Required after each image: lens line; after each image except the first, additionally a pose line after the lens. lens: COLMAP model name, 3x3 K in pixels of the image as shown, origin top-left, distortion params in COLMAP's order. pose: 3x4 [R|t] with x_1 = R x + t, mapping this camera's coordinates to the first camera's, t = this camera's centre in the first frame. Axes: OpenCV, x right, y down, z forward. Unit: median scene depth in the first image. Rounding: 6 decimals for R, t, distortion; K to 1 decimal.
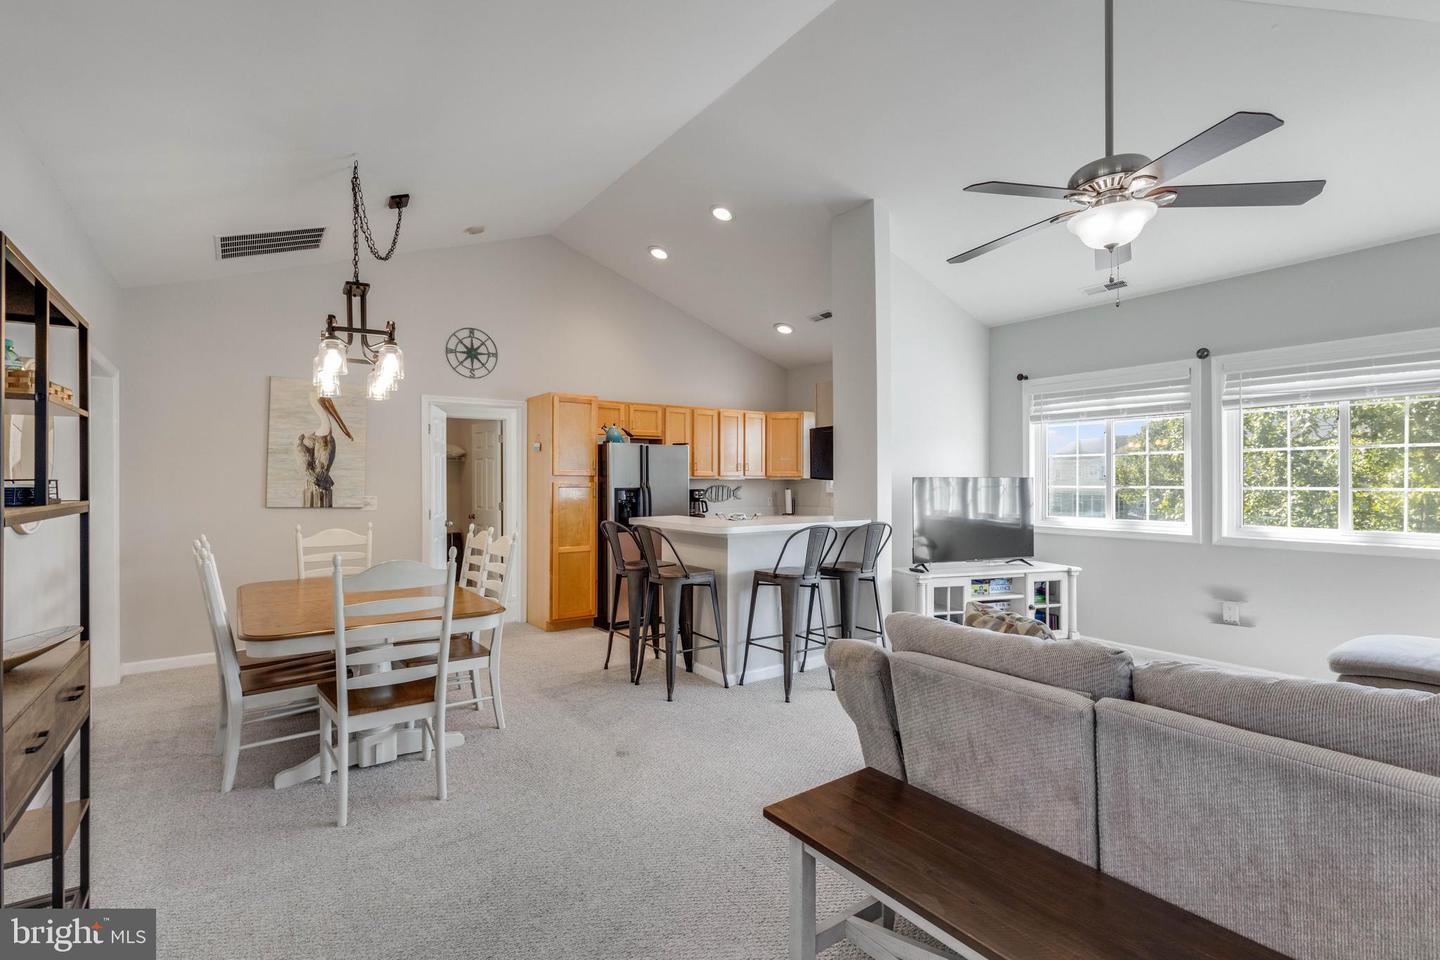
lens RADIAL K [[668.4, 0, 724.9], [0, 668.4, 481.3], [0, 0, 1]] dist [0.000543, 0.001442]
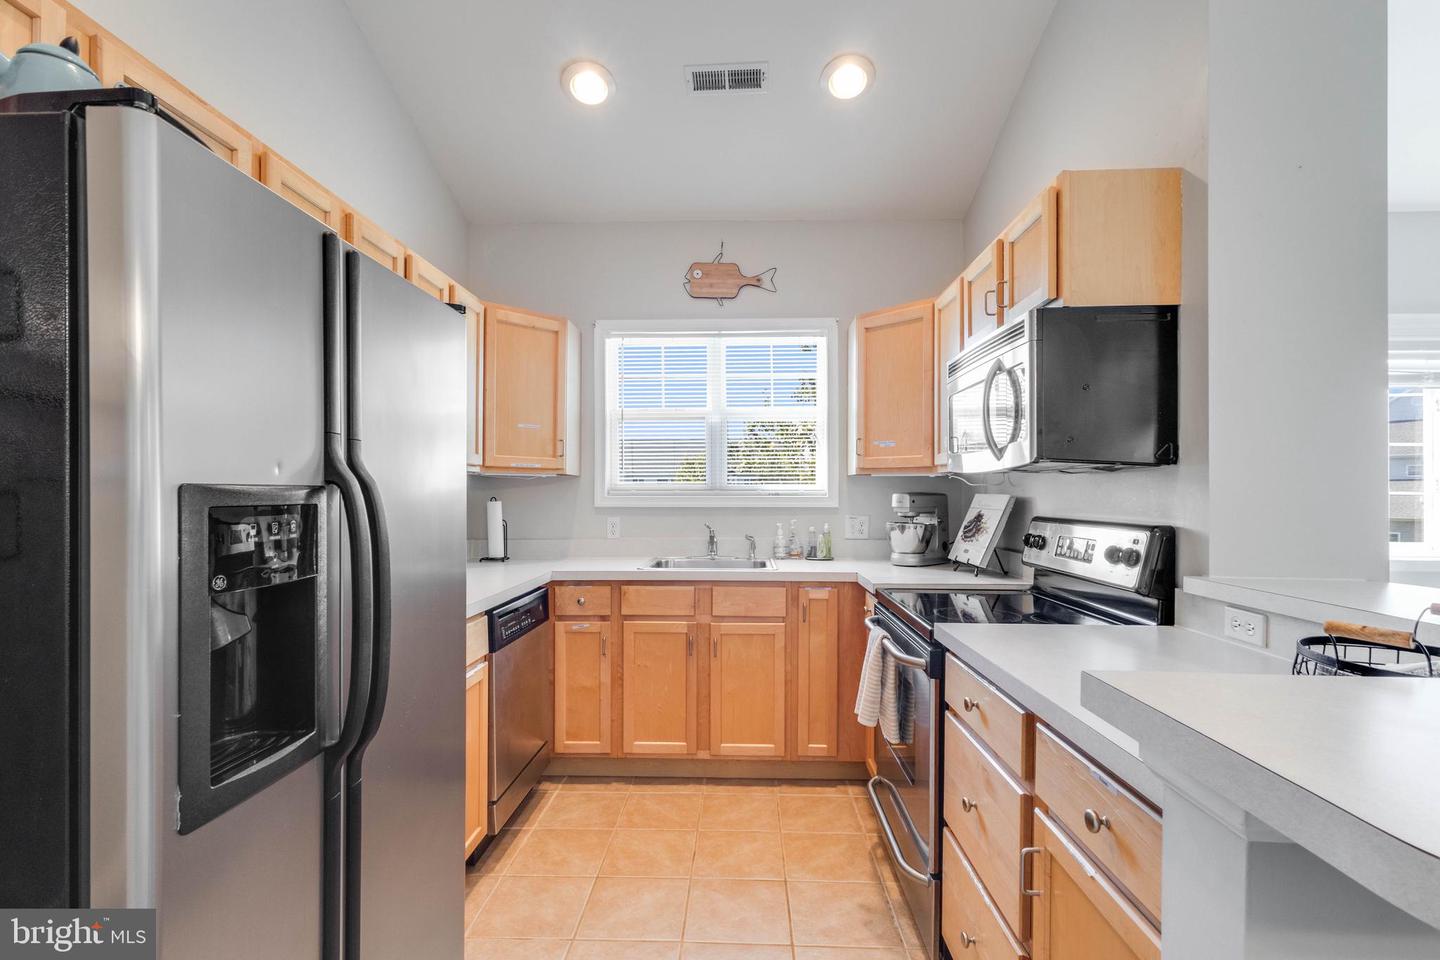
lens RADIAL K [[668.4, 0, 708.0], [0, 668.4, 496.9], [0, 0, 1]] dist [0.000543, 0.001442]
pose [[0.620189, 0.000970, 0.784452, -0.204055], [-0.003023, 0.999995, 0.001154, 0.011486], [-0.784446, -0.003087, 0.620189, 0.834867]]
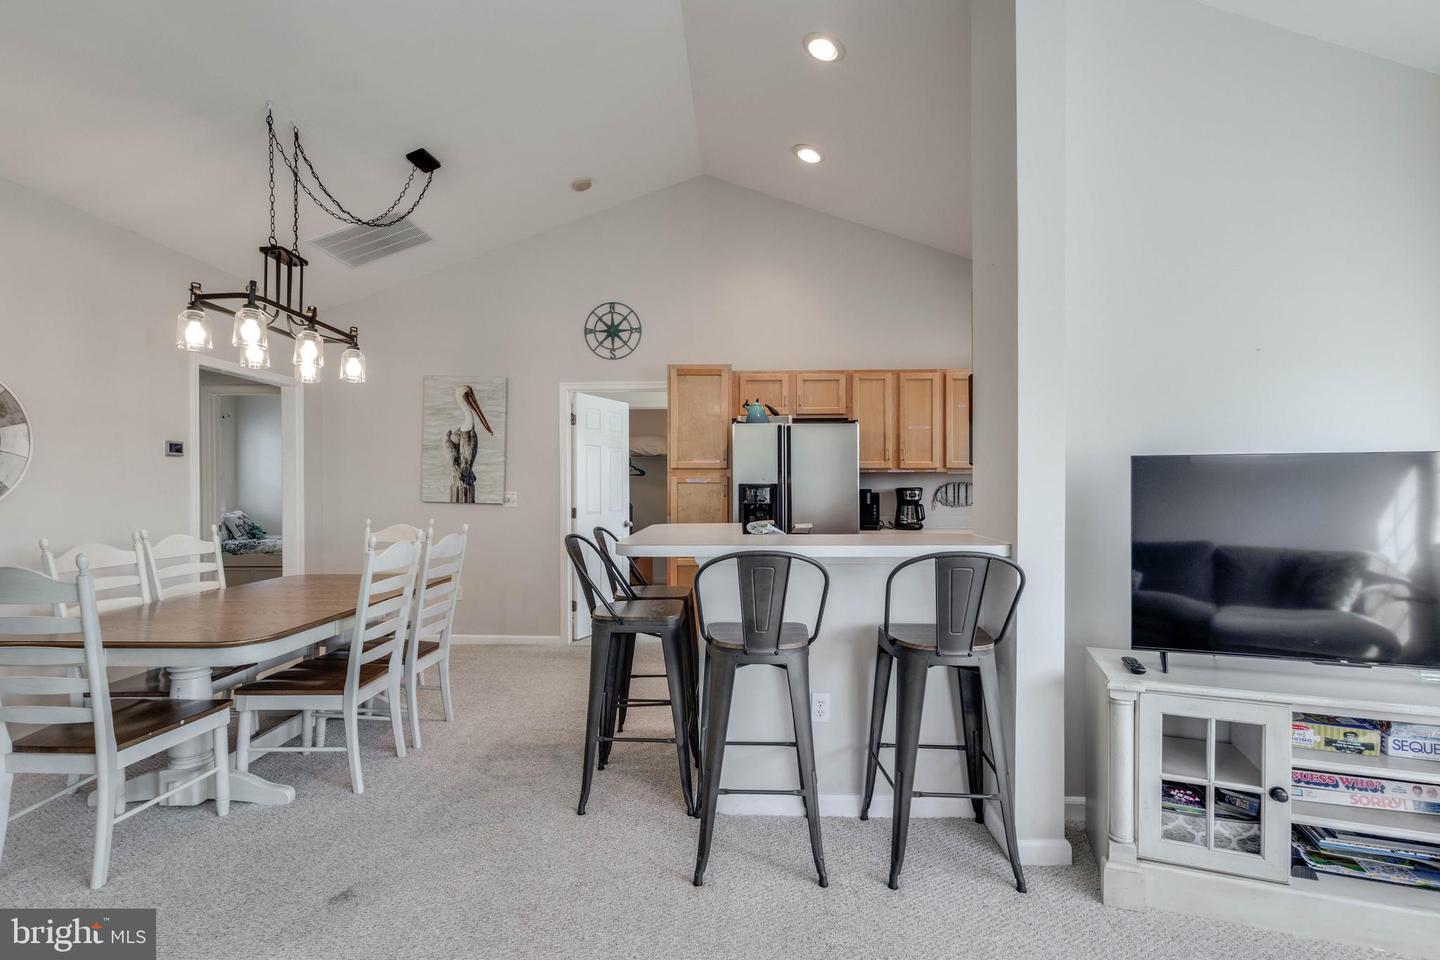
lens RADIAL K [[671.5, 0, 723.2], [0, 671.5, 489.9], [0, 0, 1]] dist [0.008826, -0.001171]
pose [[0.791583, 0.004745, -0.611044, 0.278856], [0.000237, 0.999967, 0.008072, 0.010350], [0.611062, -0.006534, 0.791556, 0.388580]]
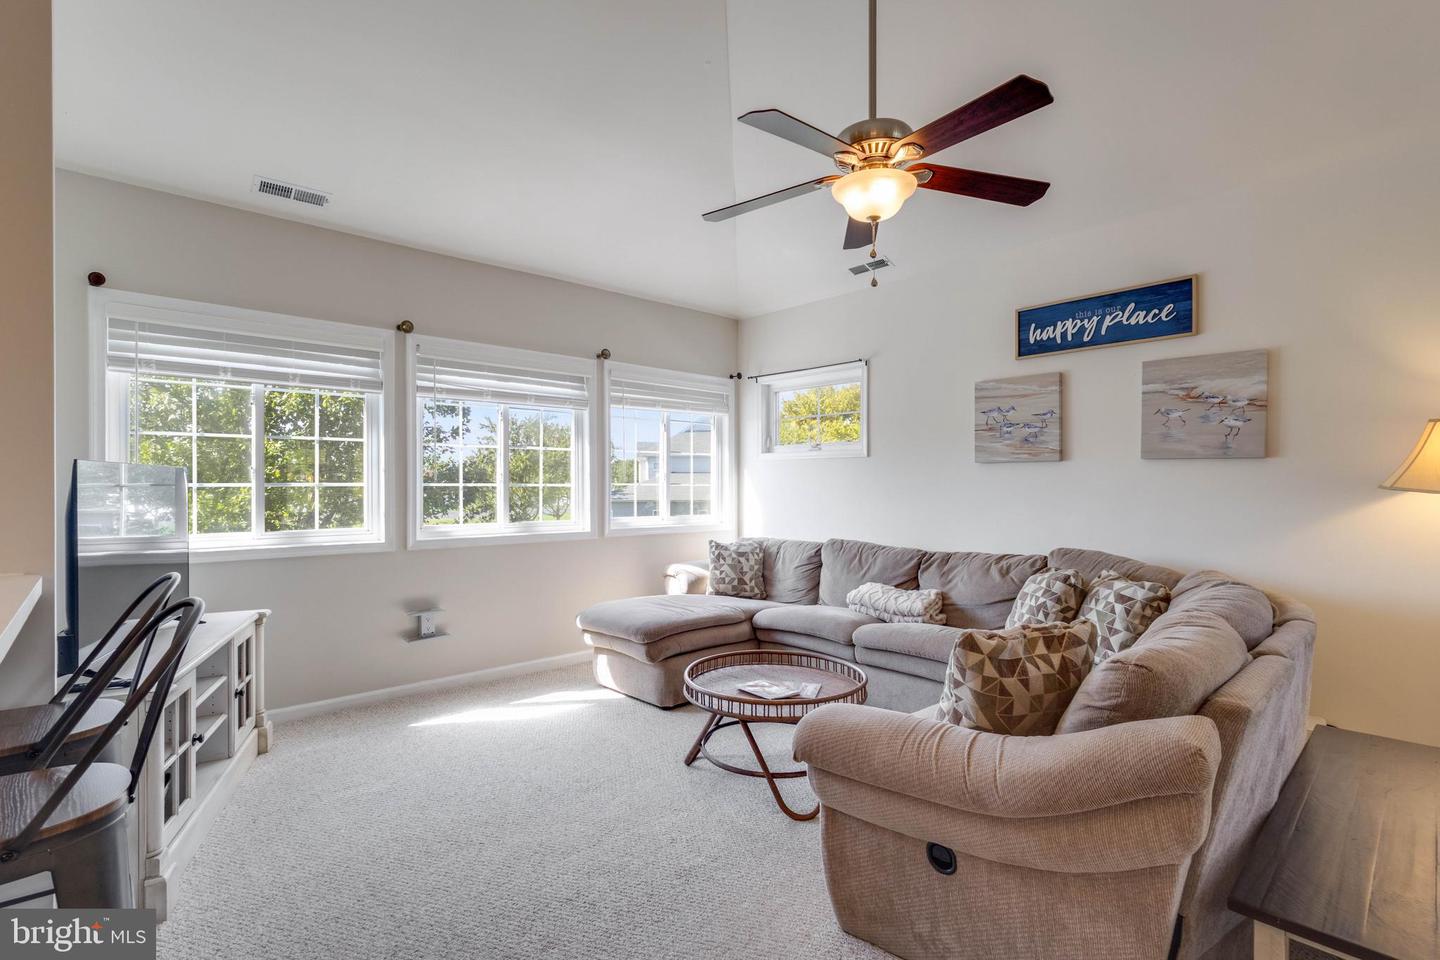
lens RADIAL K [[668.4, 0, 731.1], [0, 668.4, 480.6], [0, 0, 1]] dist [0.000543, 0.001442]
pose [[-0.129047, 0.006715, 0.991616, -0.139623], [0.002546, 0.999976, -0.006440, 0.008516], [-0.991635, 0.001693, -0.129061, 0.539692]]
